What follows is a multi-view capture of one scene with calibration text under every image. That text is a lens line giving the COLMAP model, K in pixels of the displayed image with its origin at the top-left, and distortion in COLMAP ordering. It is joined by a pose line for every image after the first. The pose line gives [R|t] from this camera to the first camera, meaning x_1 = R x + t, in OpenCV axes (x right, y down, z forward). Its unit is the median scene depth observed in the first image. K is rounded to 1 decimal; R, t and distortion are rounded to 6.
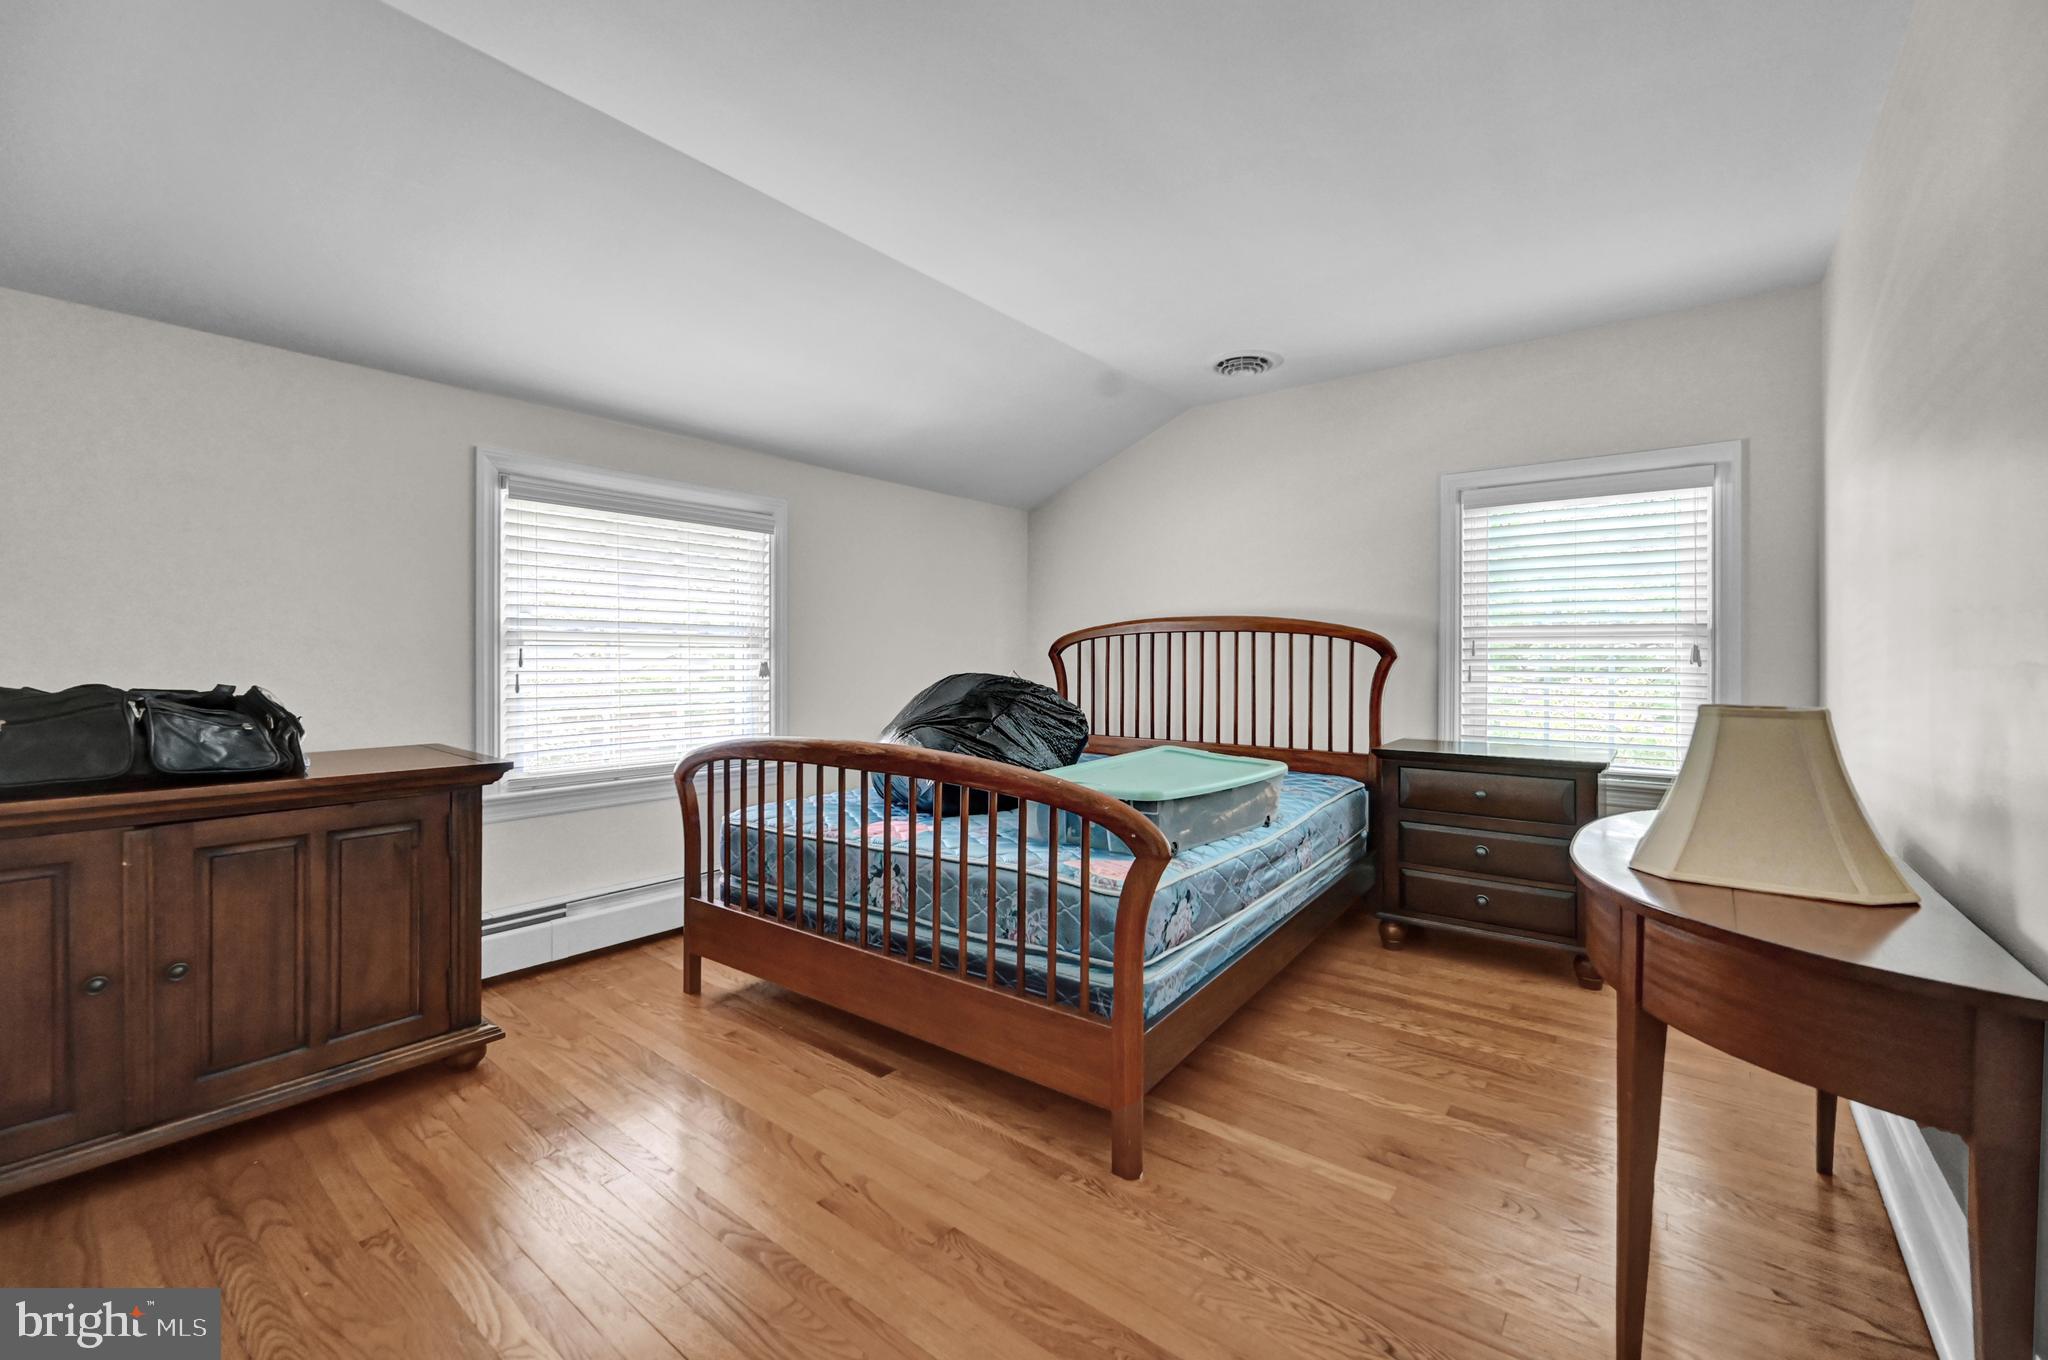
lens RADIAL K [[840.1, 0, 1022.5], [0, 840.1, 686.8], [0, 0, 1]] dist [0.000750, 0.000663]
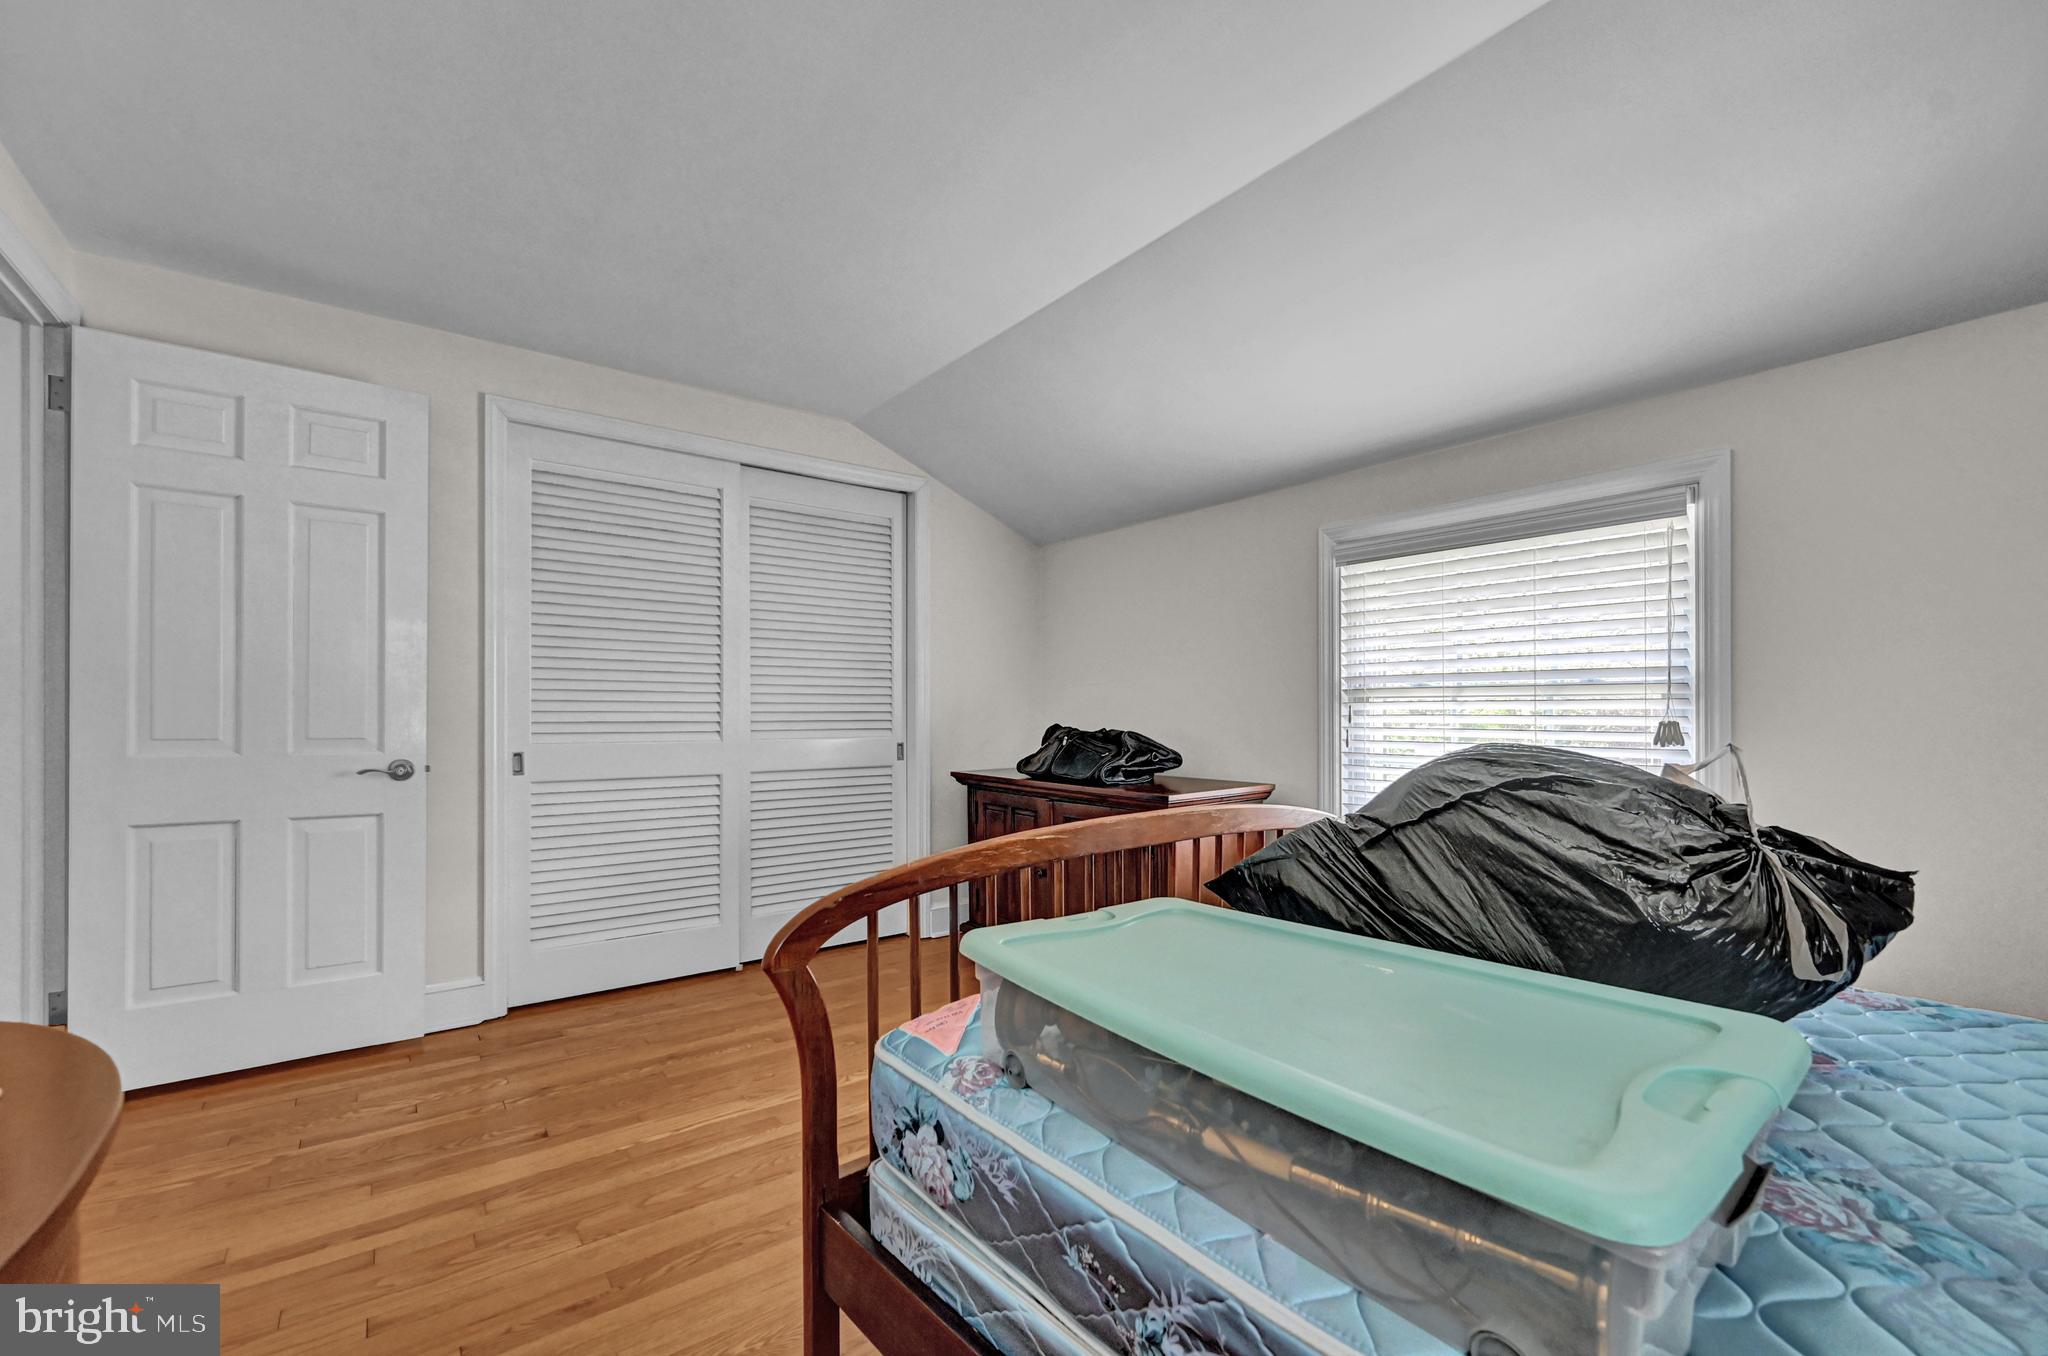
lens RADIAL K [[853.0, 0, 1021.0], [0, 853.0, 703.9], [0, 0, 1]] dist [-0.000794, -0.000092]
pose [[-0.239922, -0.005901, -0.970774, 0.558180], [-0.028786, 0.999585, 0.001038, -0.037799], [0.970365, 0.028194, -0.239992, 0.870681]]
